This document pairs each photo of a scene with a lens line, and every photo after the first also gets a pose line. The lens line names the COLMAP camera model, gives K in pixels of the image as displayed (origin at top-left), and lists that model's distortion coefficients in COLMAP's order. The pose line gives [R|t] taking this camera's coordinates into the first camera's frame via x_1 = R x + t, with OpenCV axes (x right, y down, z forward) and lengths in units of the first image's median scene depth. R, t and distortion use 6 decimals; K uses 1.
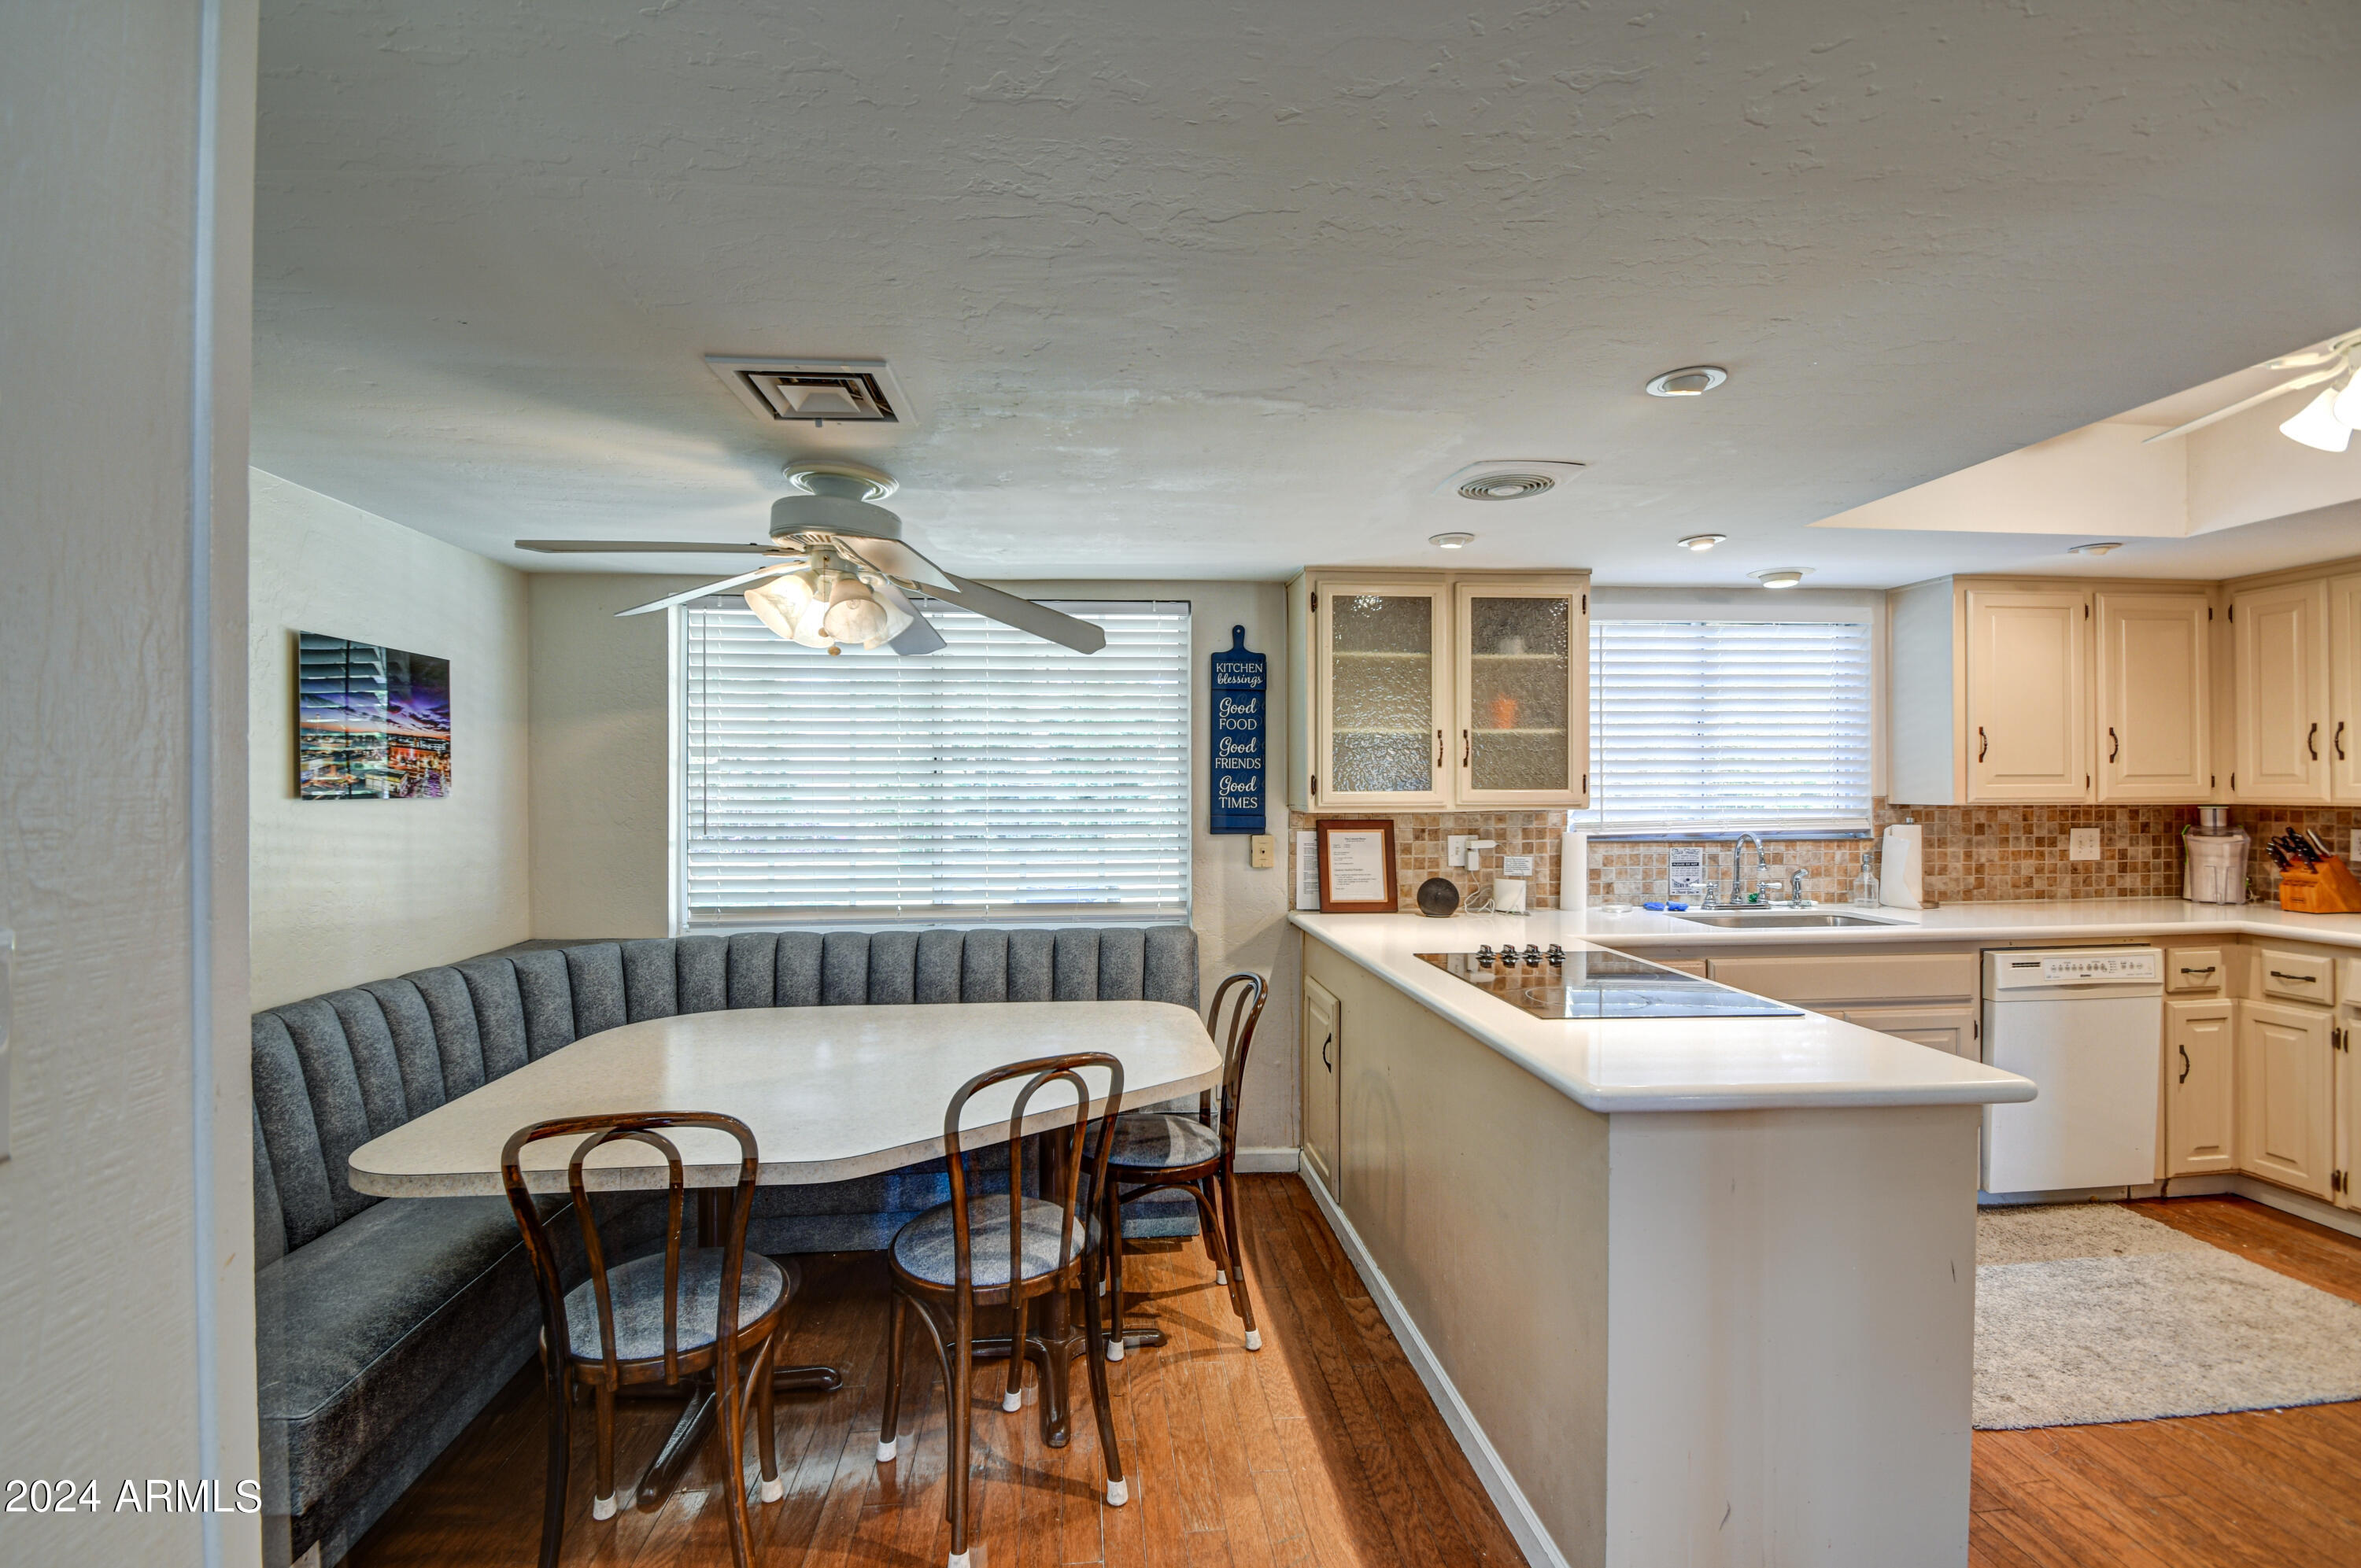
lens RADIAL K [[1052.9, 0, 1165.6], [0, 1052.9, 786.3], [0, 0, 1]] dist [0.021410, -0.022085]
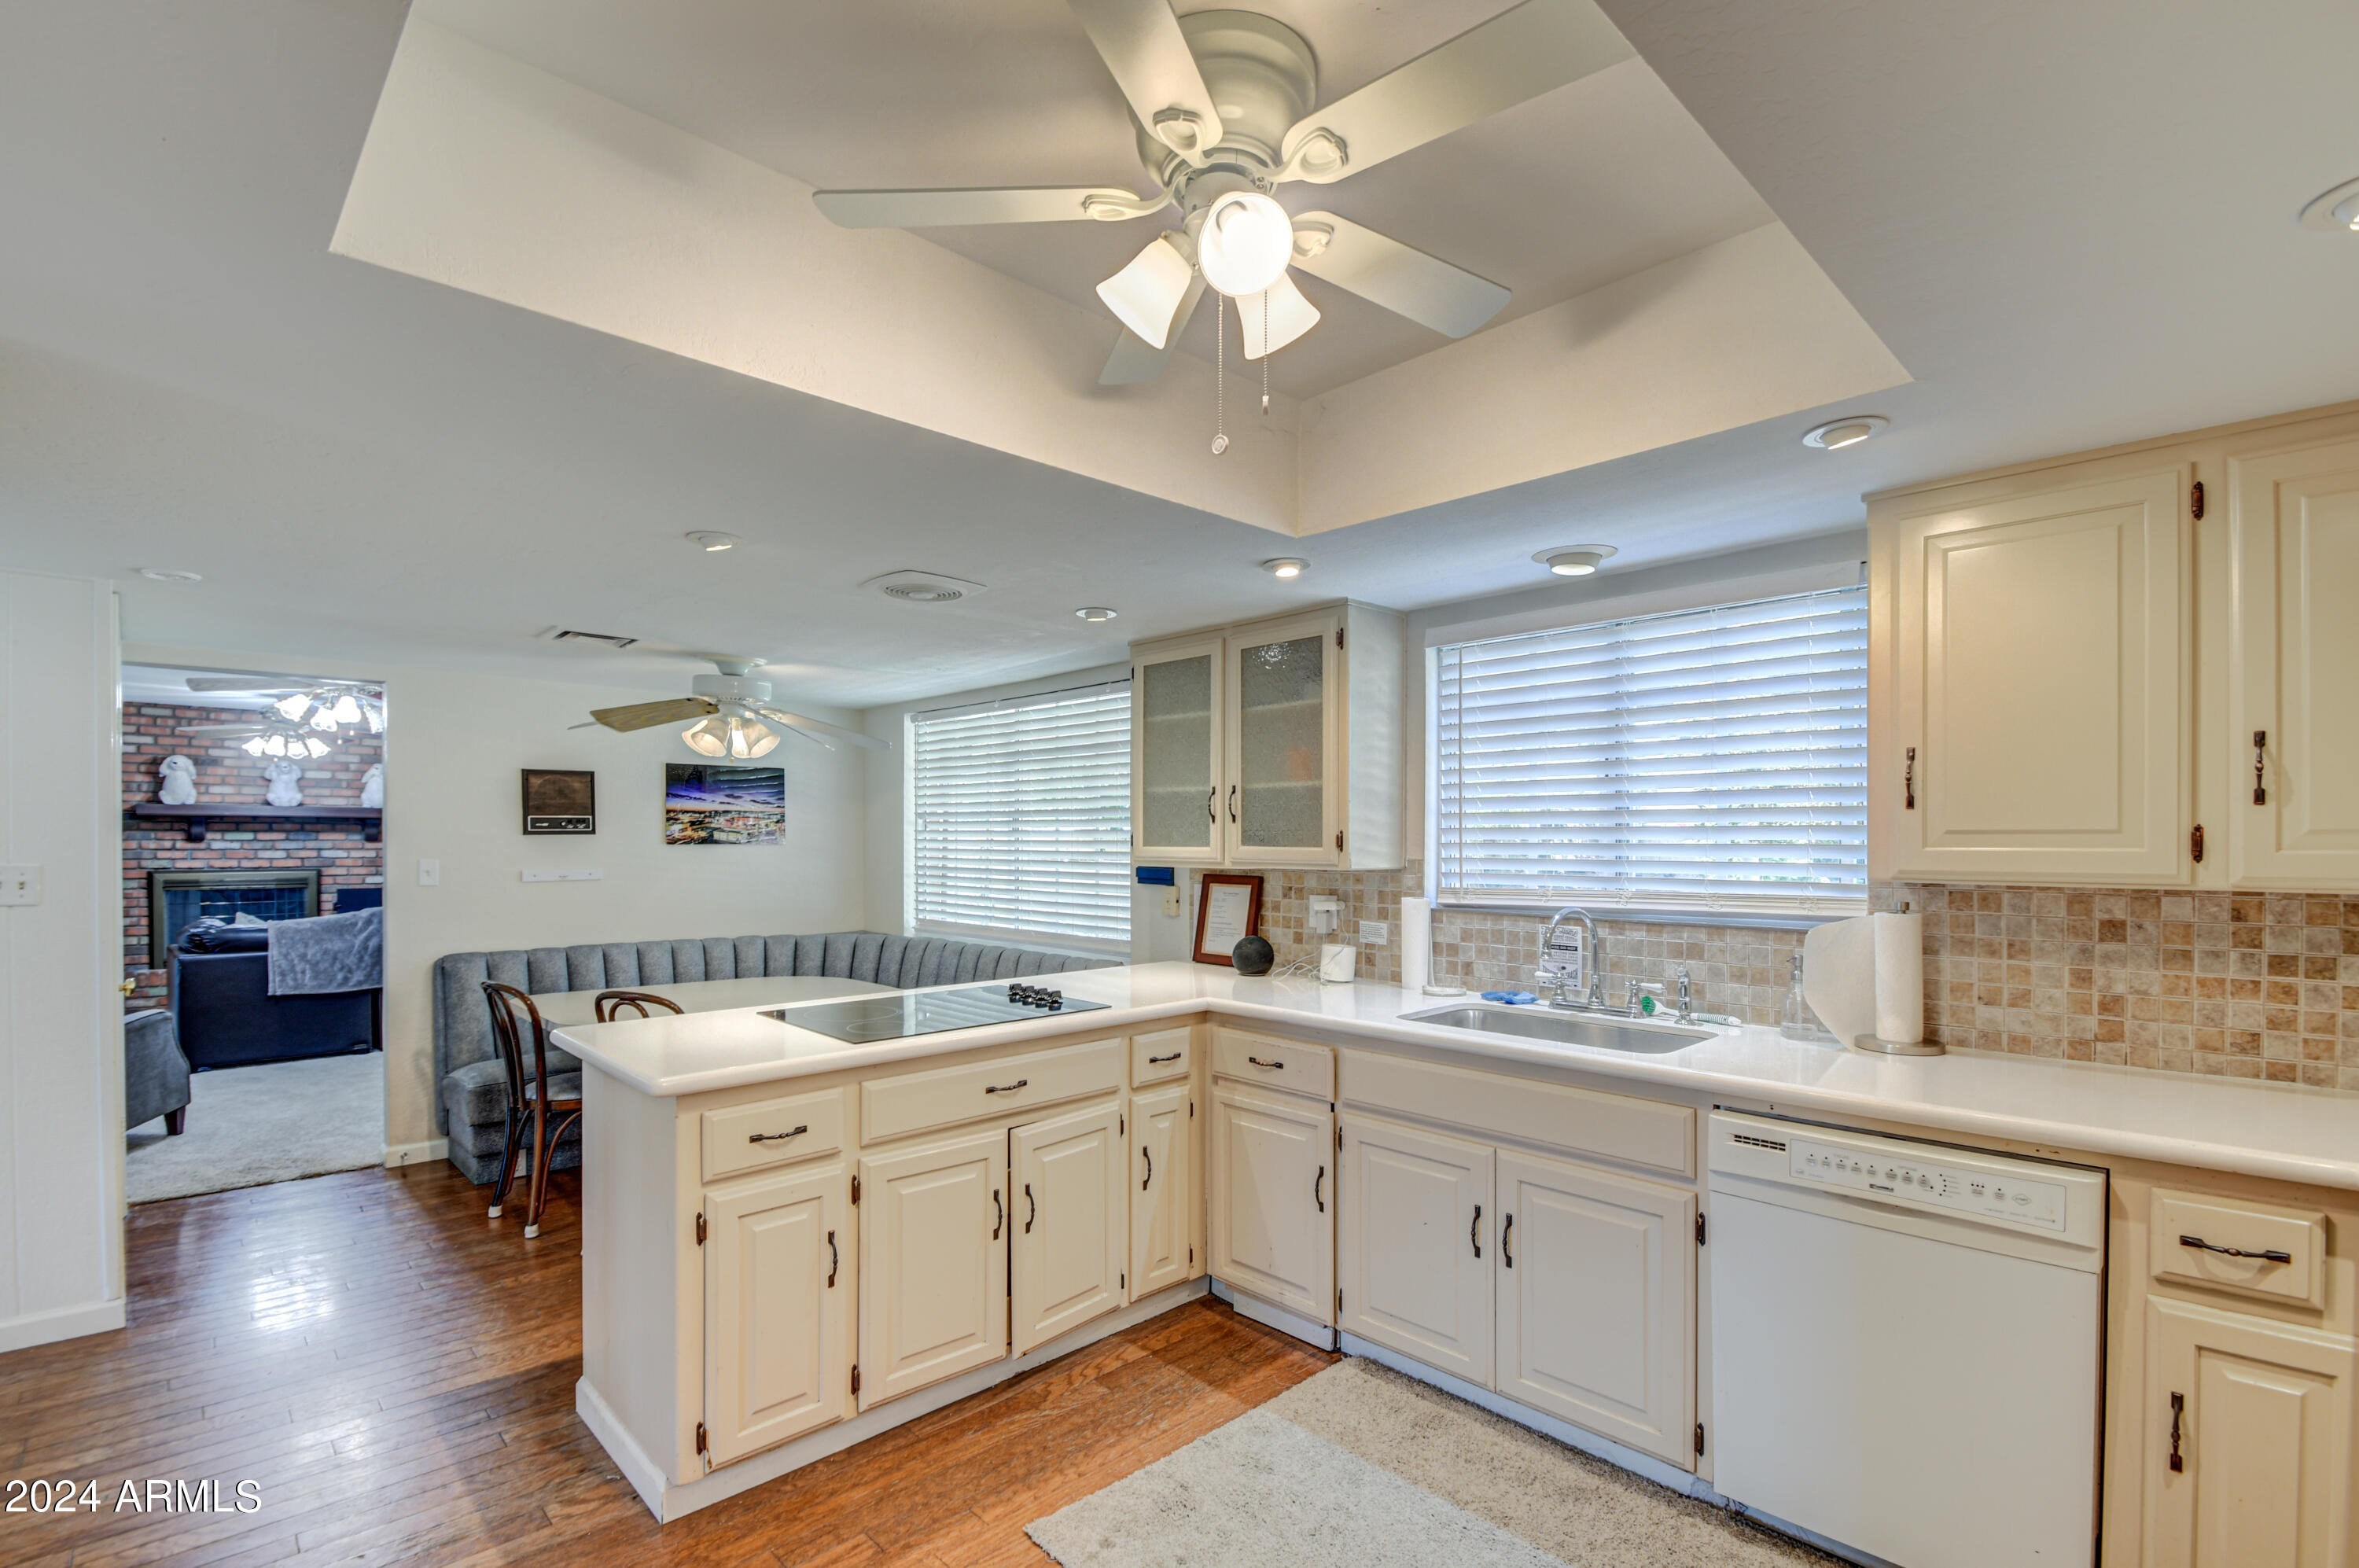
lens RADIAL K [[1062.1, 0, 1166.7], [0, 1062.1, 852.1], [0, 0, 1]] dist [0.001839, -0.013733]
pose [[0.620233, 0.014462, -0.784284, 0.949714], [-0.005939, 0.999888, 0.013741, -0.004221], [0.784395, -0.003865, 0.620249, 0.311961]]
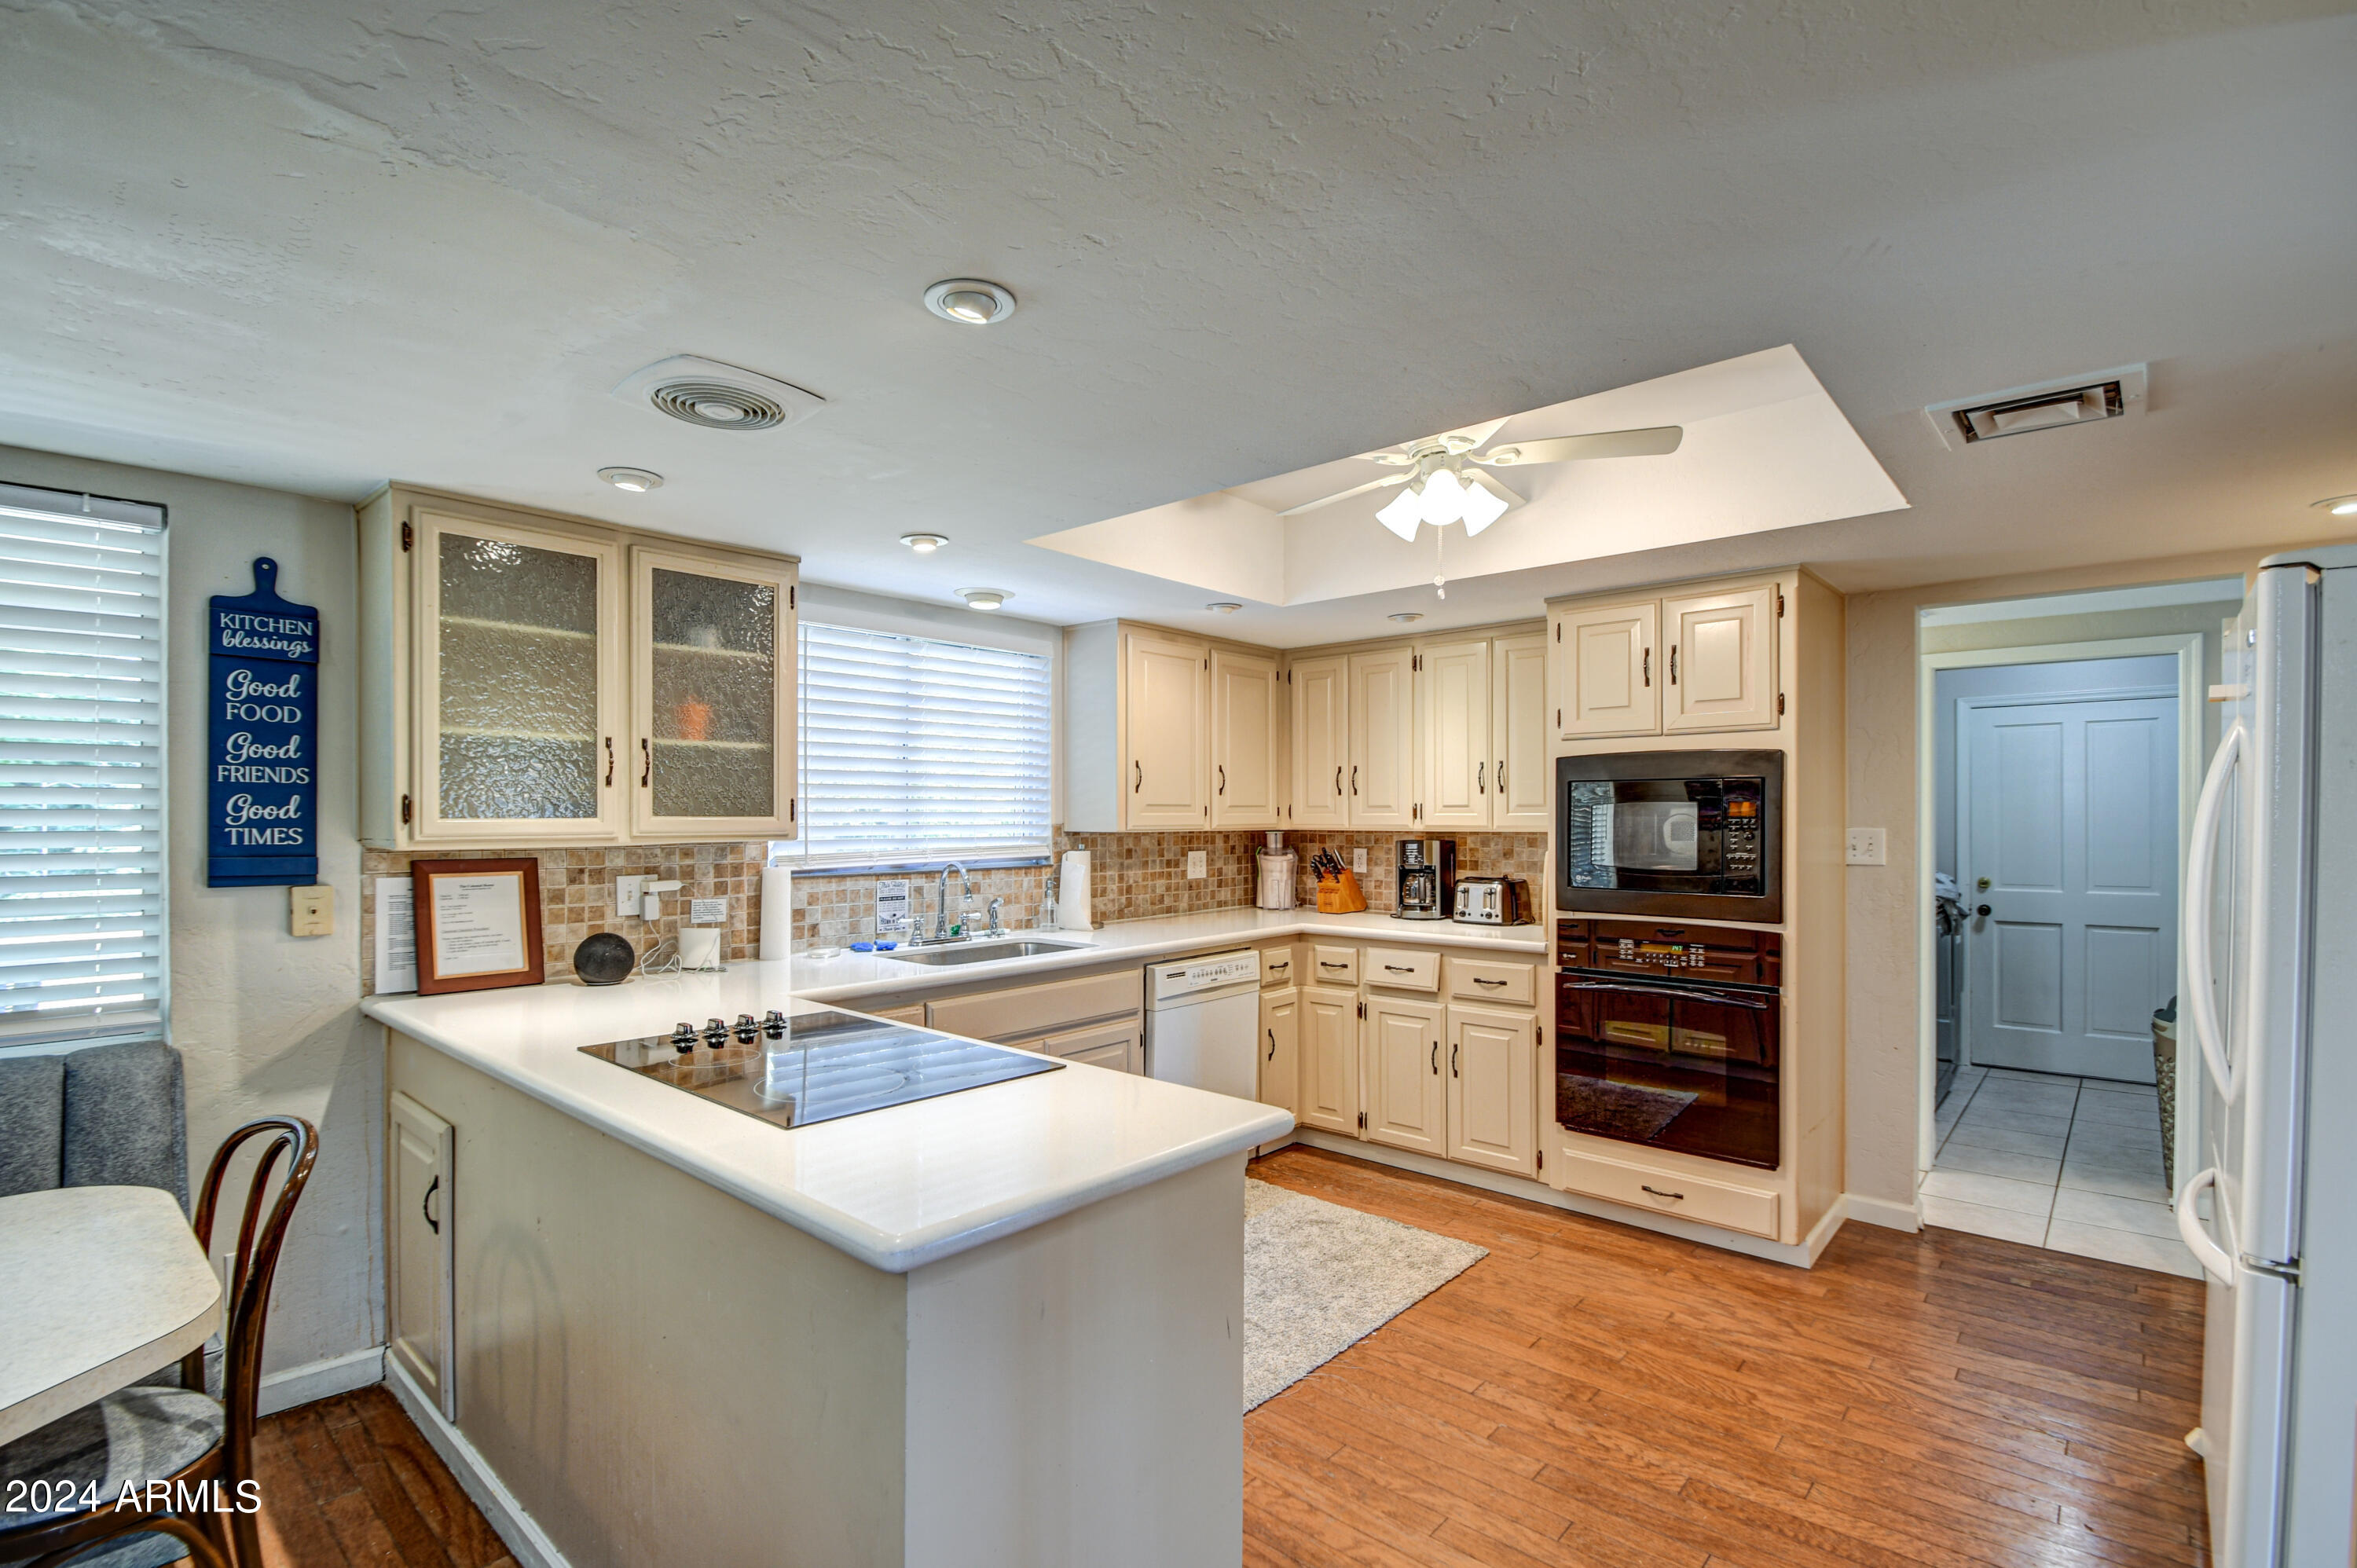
lens RADIAL K [[1089.3, 0, 1155.4], [0, 1089.3, 824.8], [0, 0, 1]] dist [0.020679, -0.021703]
pose [[0.736856, -0.002811, 0.676044, 0.018511], [-0.002875, 0.999969, 0.007291, 0.002038], [-0.676044, -0.007316, 0.736825, 0.149086]]
